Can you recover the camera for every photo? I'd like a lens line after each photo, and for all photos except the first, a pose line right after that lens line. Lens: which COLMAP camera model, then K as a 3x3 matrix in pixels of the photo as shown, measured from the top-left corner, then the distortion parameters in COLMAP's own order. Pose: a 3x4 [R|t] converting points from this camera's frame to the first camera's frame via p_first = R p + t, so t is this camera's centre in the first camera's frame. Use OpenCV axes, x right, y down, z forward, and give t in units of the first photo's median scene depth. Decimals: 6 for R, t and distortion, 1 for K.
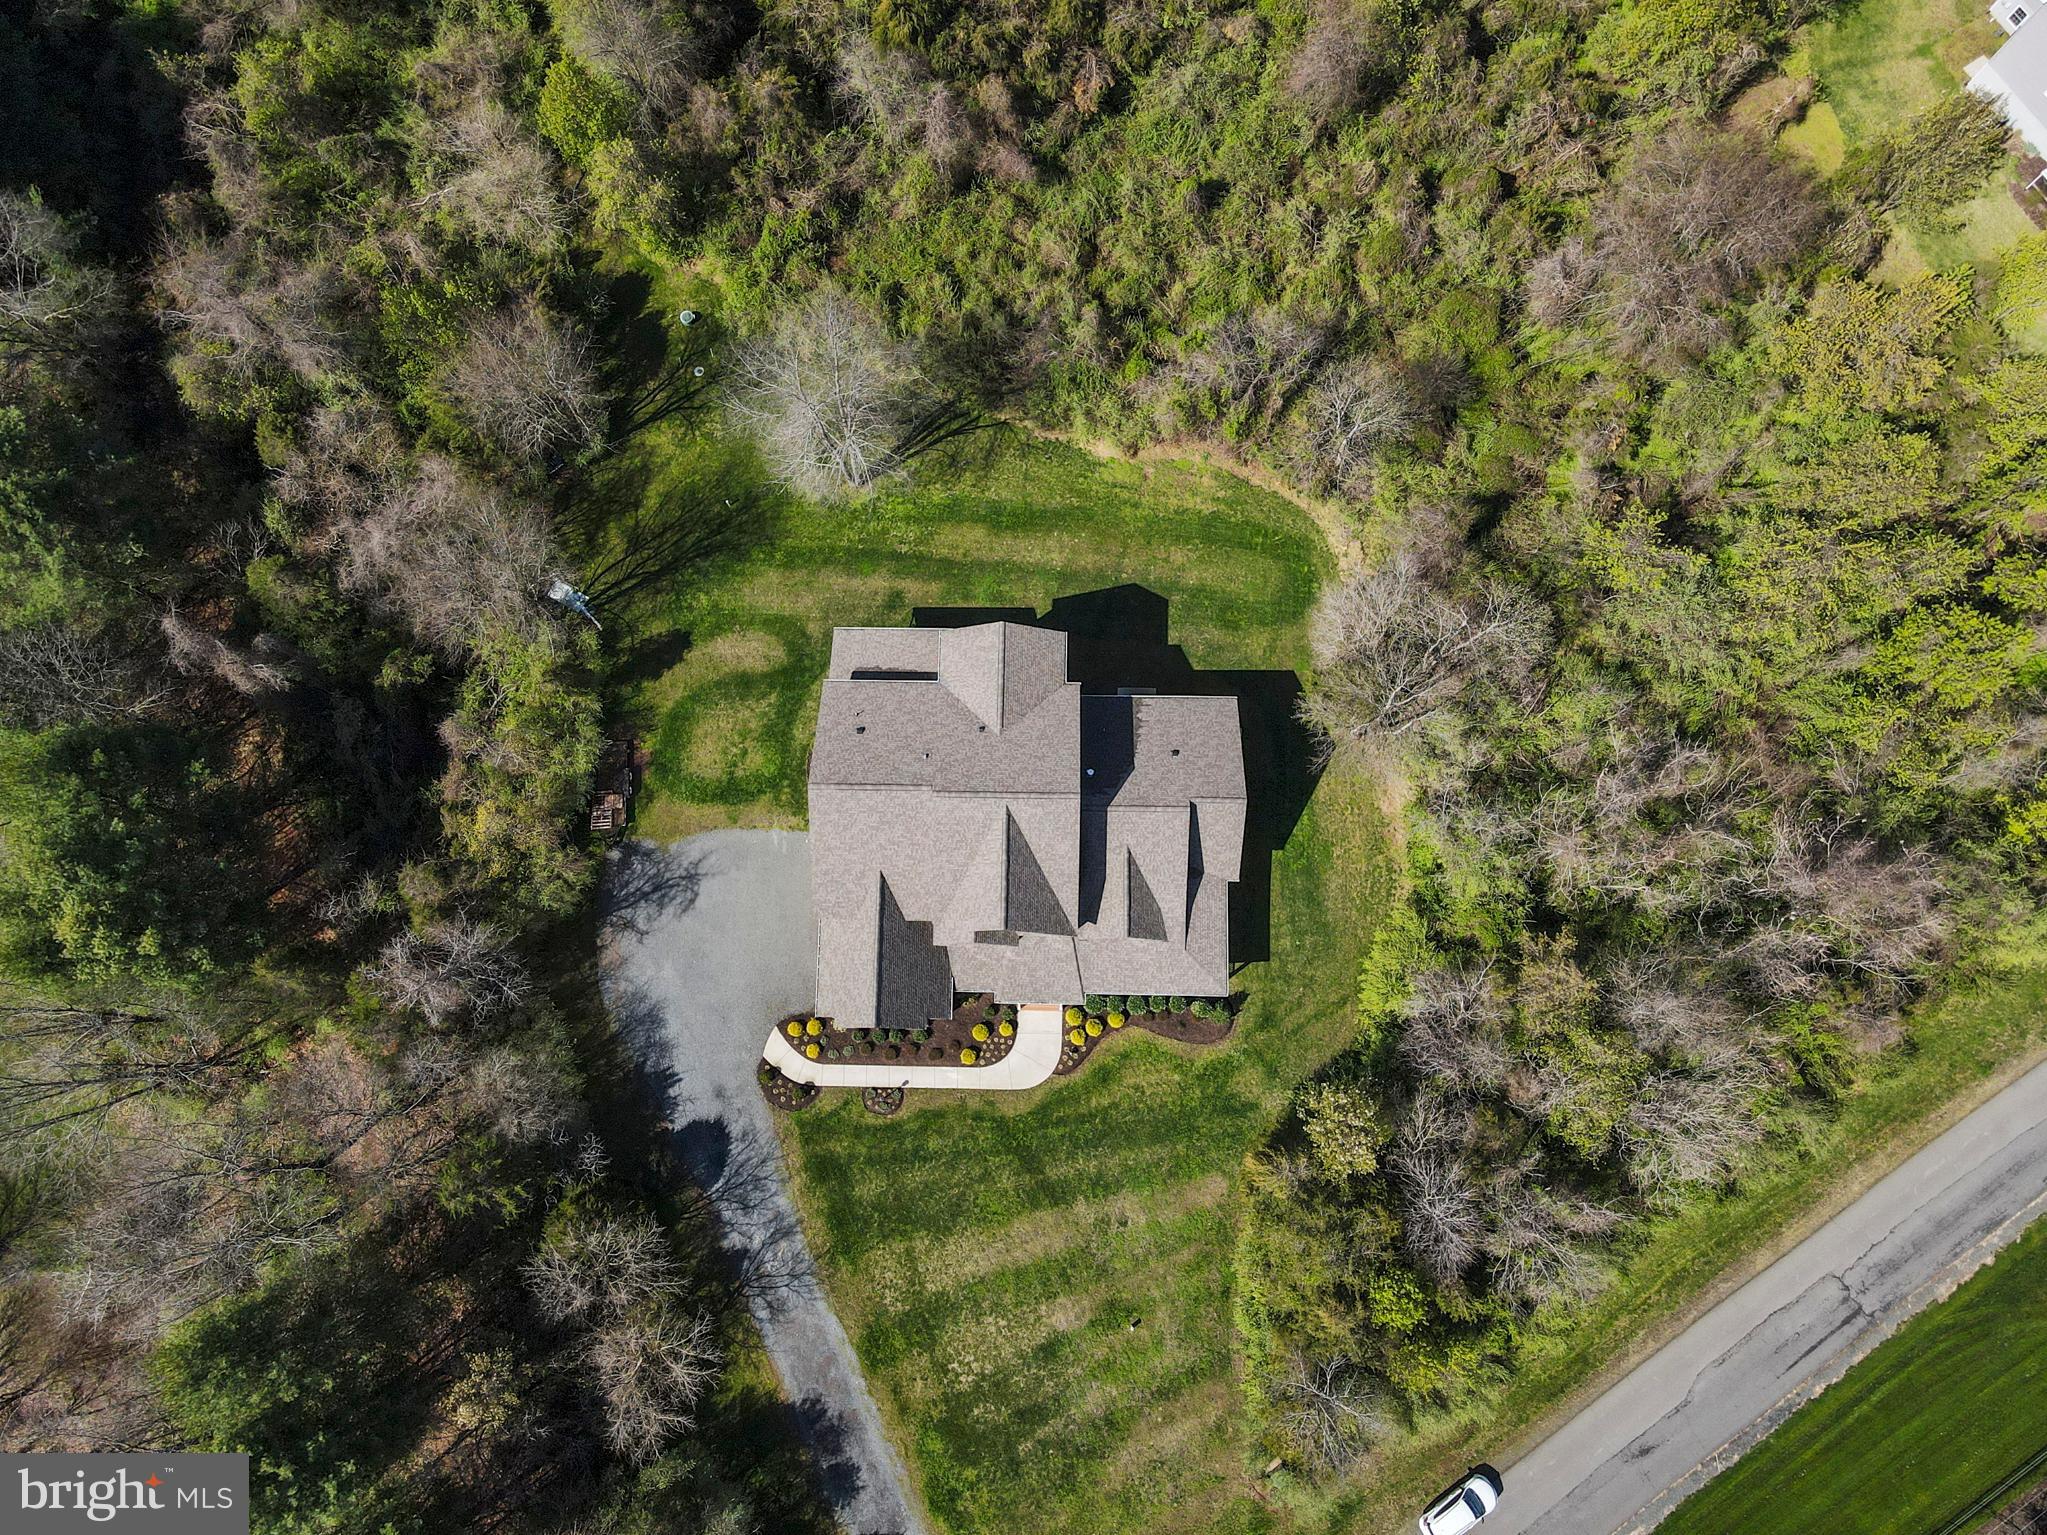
lens RADIAL K [[1499.3, 0, 1021.1], [0, 1499.3, 772.9], [0, 0, 1]] dist [0.016574, 0.007276]
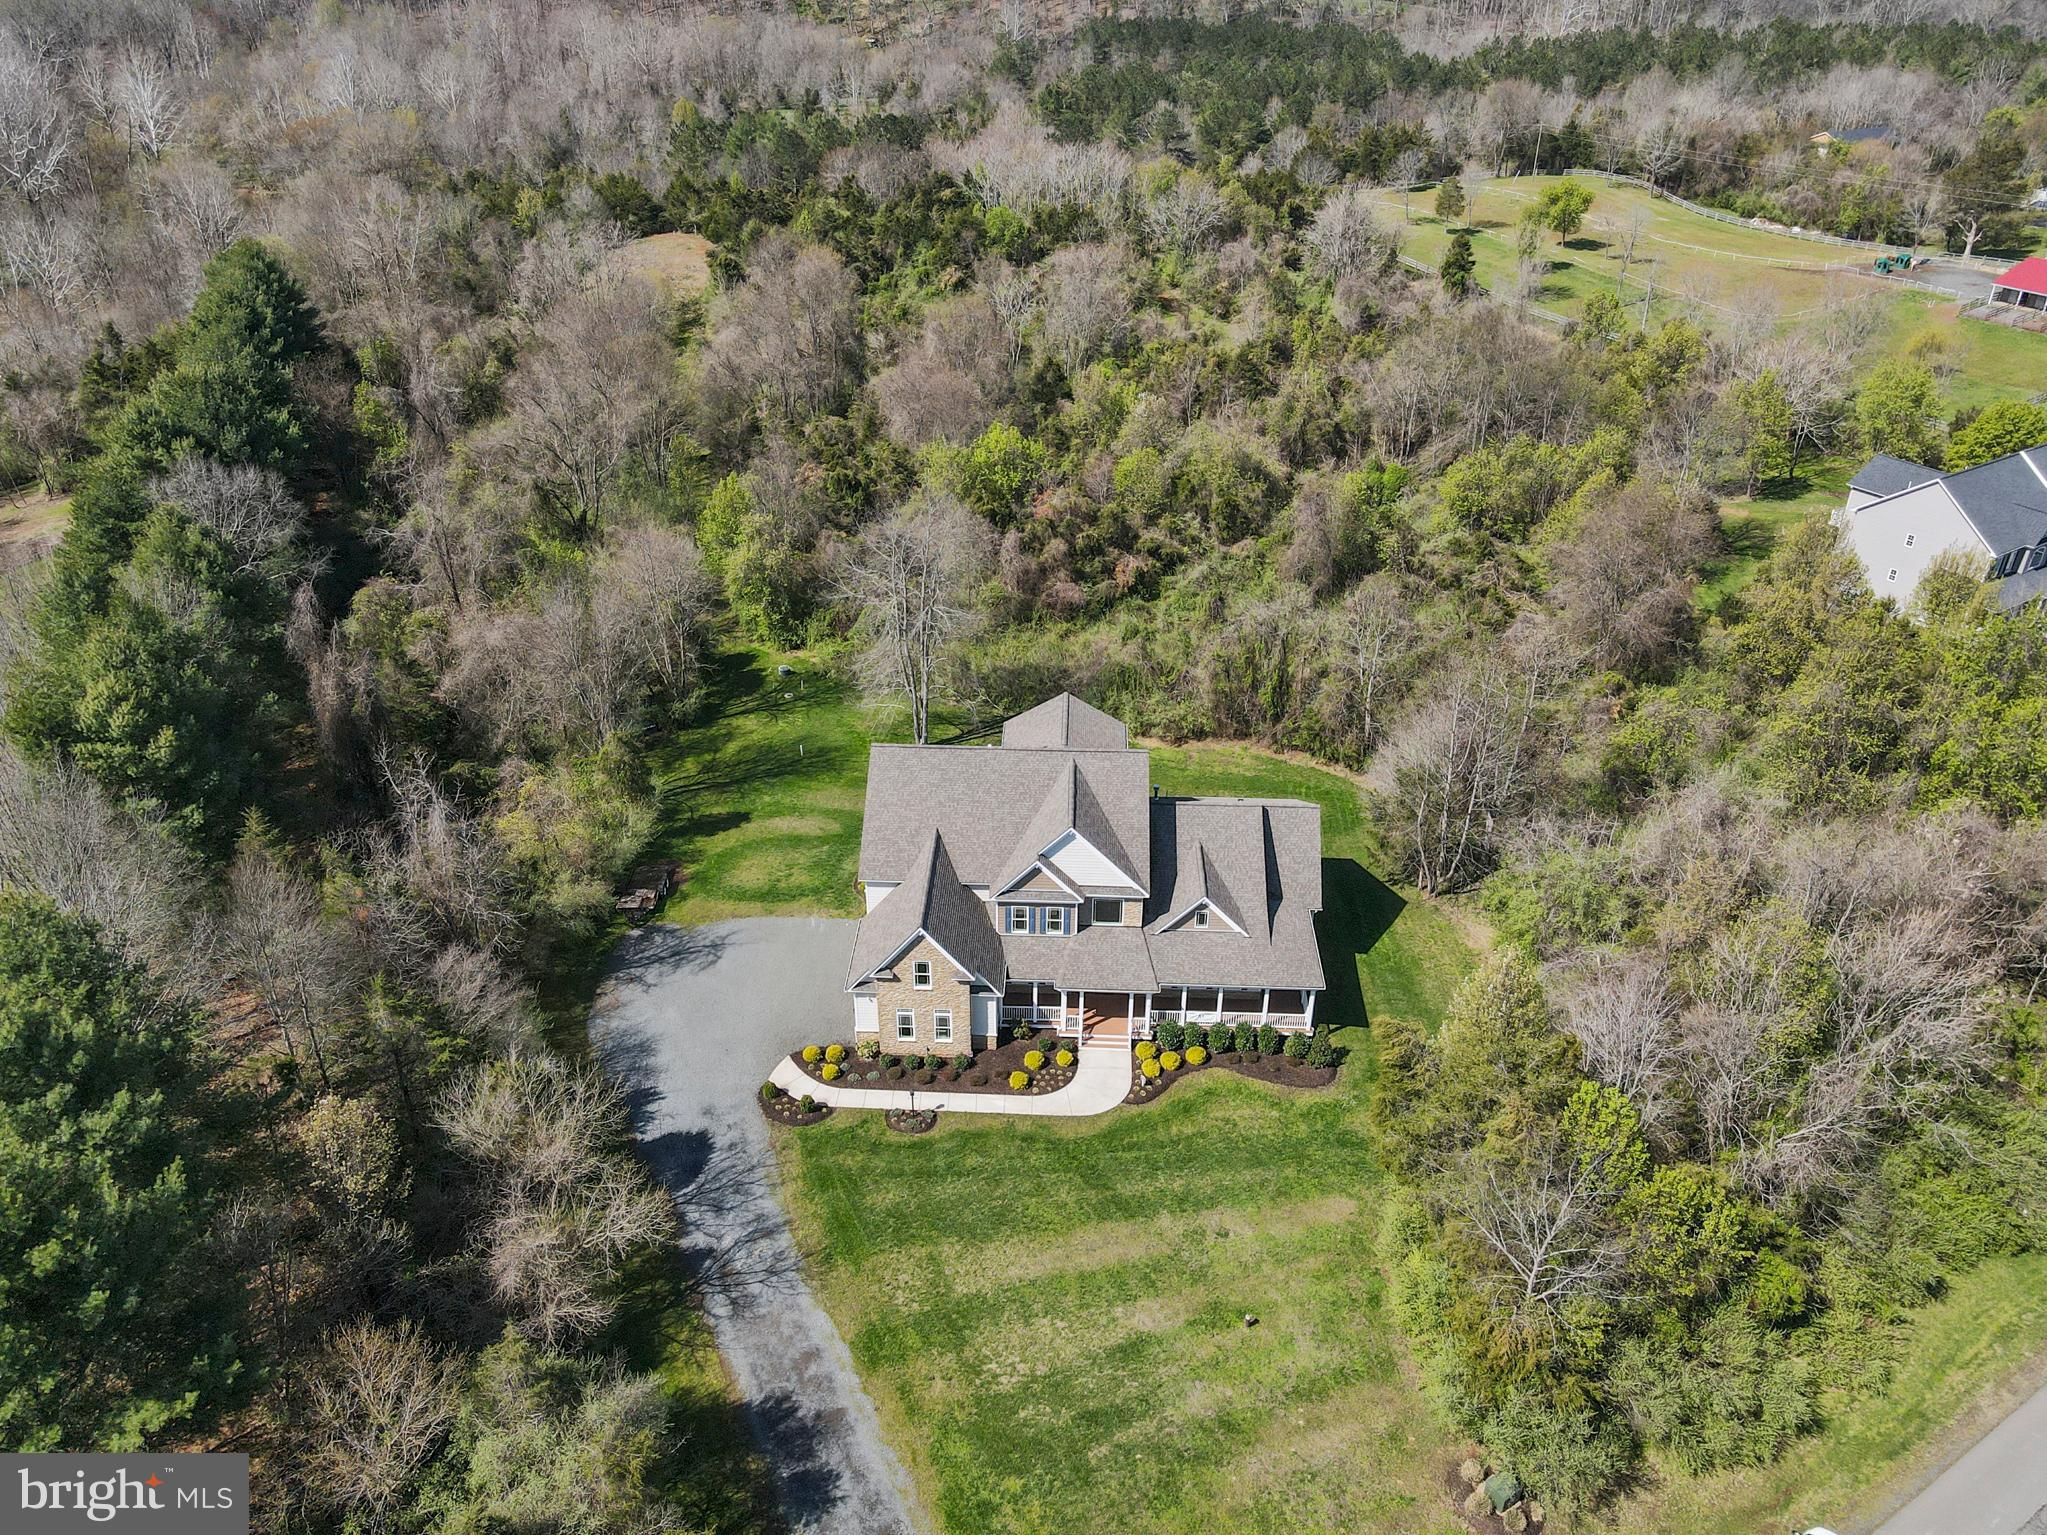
lens RADIAL K [[1499.3, 0, 1018.2], [0, 1499.3, 772.9], [0, 0, 1]] dist [0.016574, 0.007276]
pose [[0.999463, 0.030862, -0.011039, -0.031719], [-0.028762, 0.664275, -0.746935, 0.696161], [-0.015718, 0.746851, 0.664806, 0.330566]]
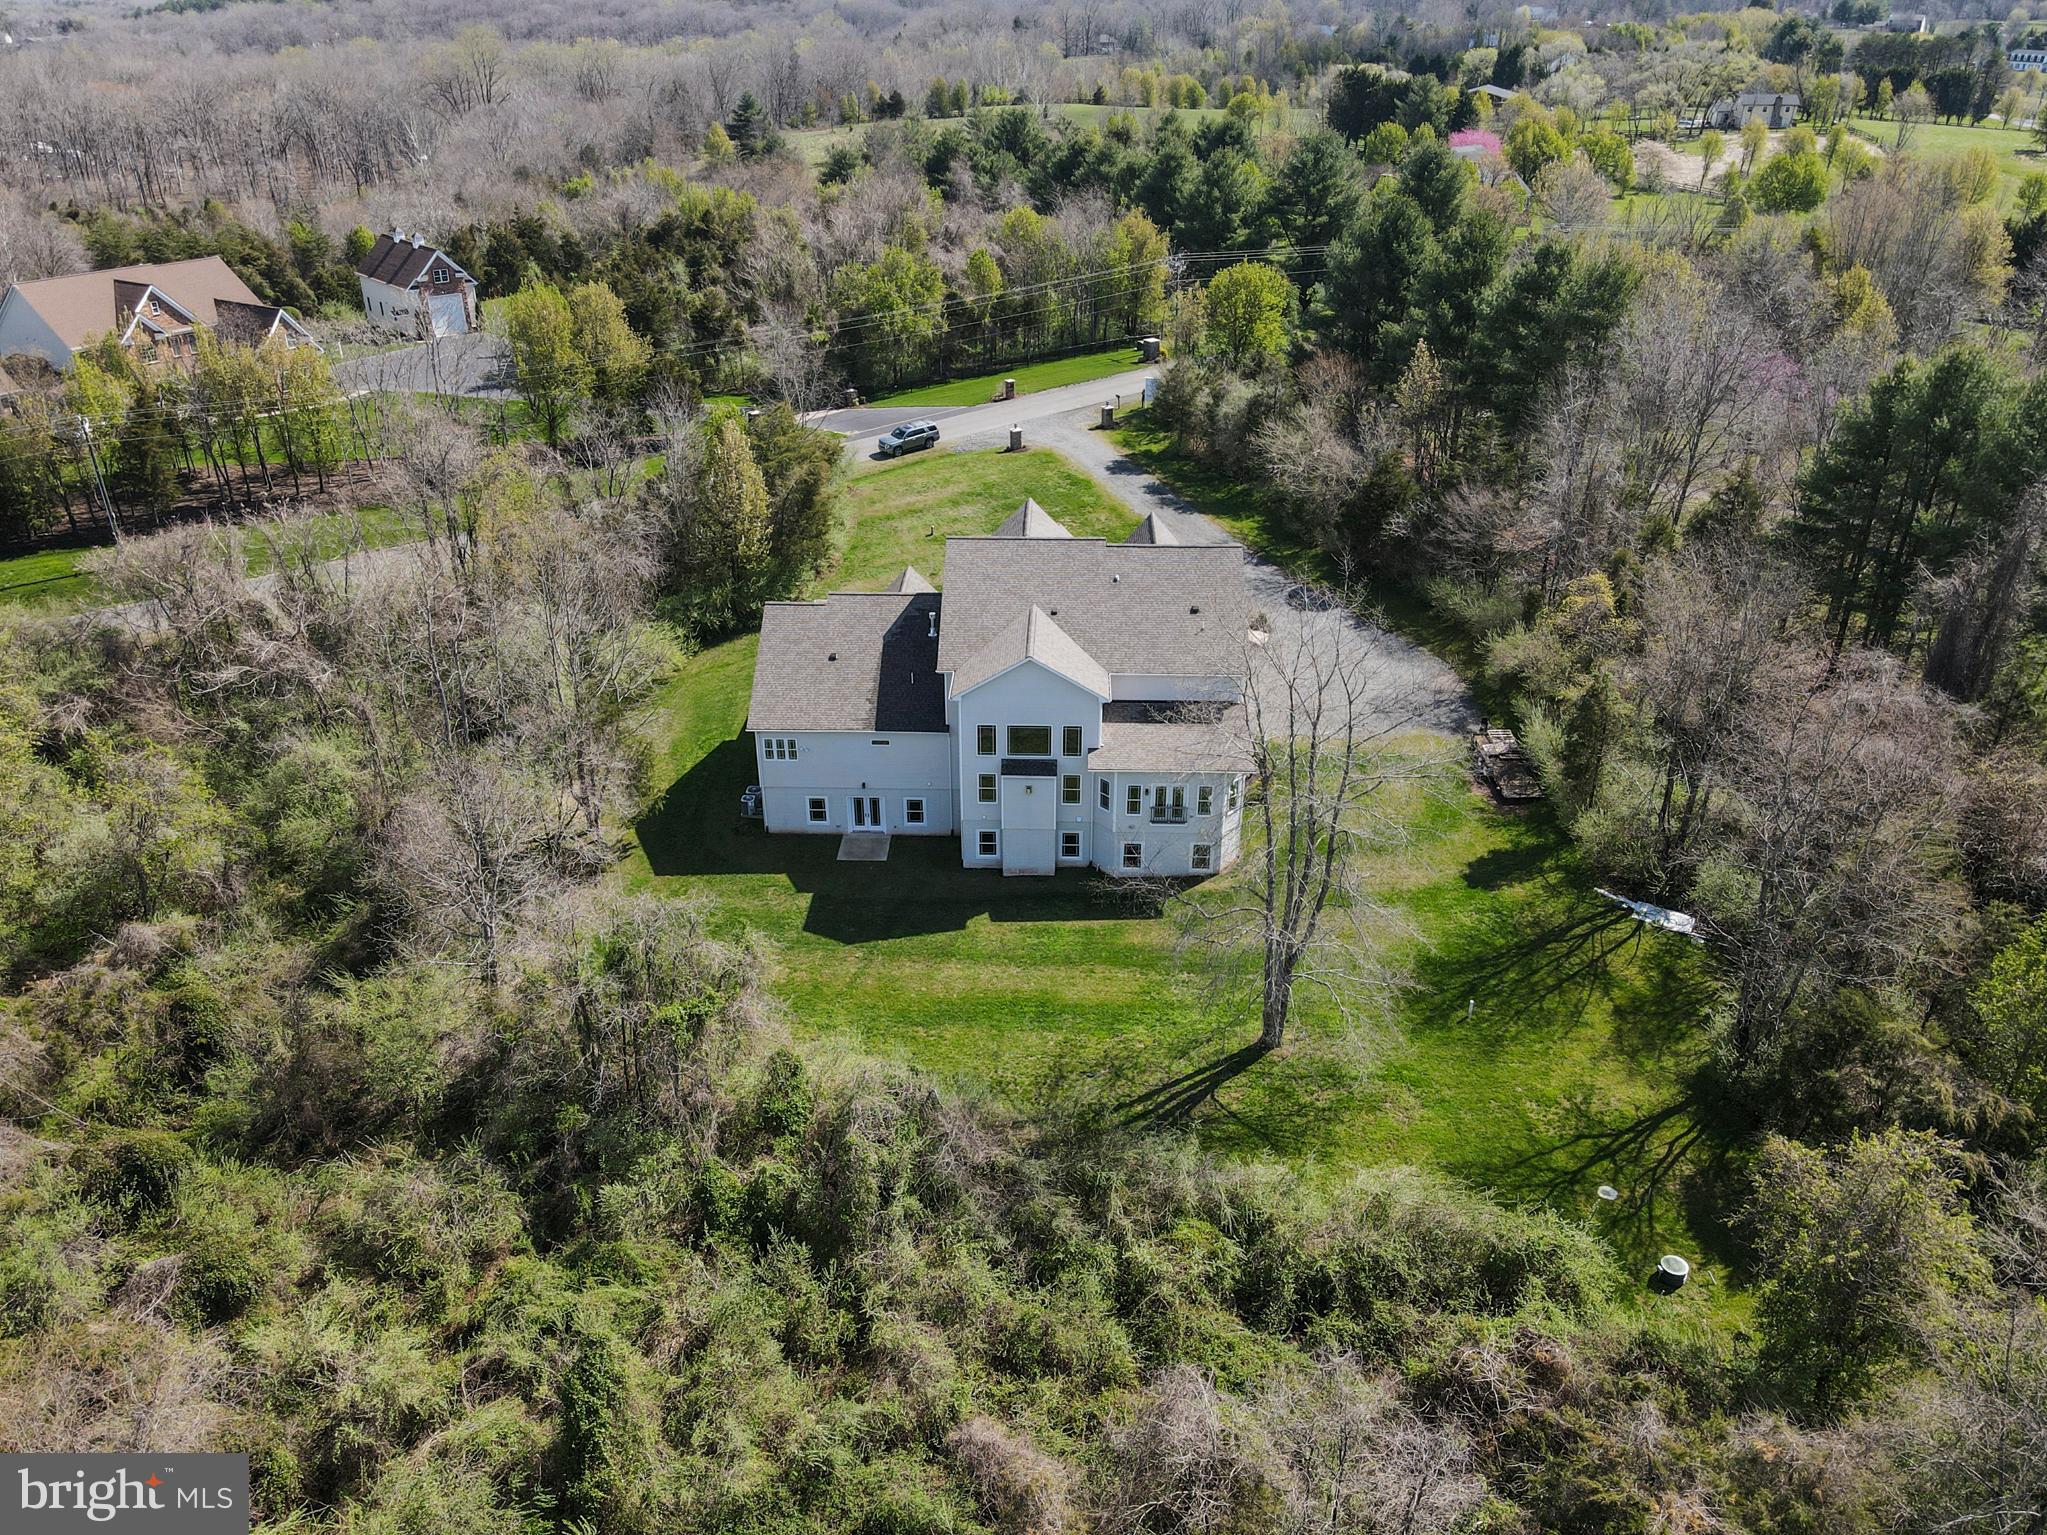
lens RADIAL K [[1499.3, 0, 1011.4], [0, 1499.3, 763.6], [0, 0, 1]] dist [0.016574, 0.007276]
pose [[-0.999322, 0.016341, 0.033006, -0.027478], [0.026915, -0.287695, 0.957344, -0.842710], [0.025139, 0.957583, 0.287060, 0.794776]]
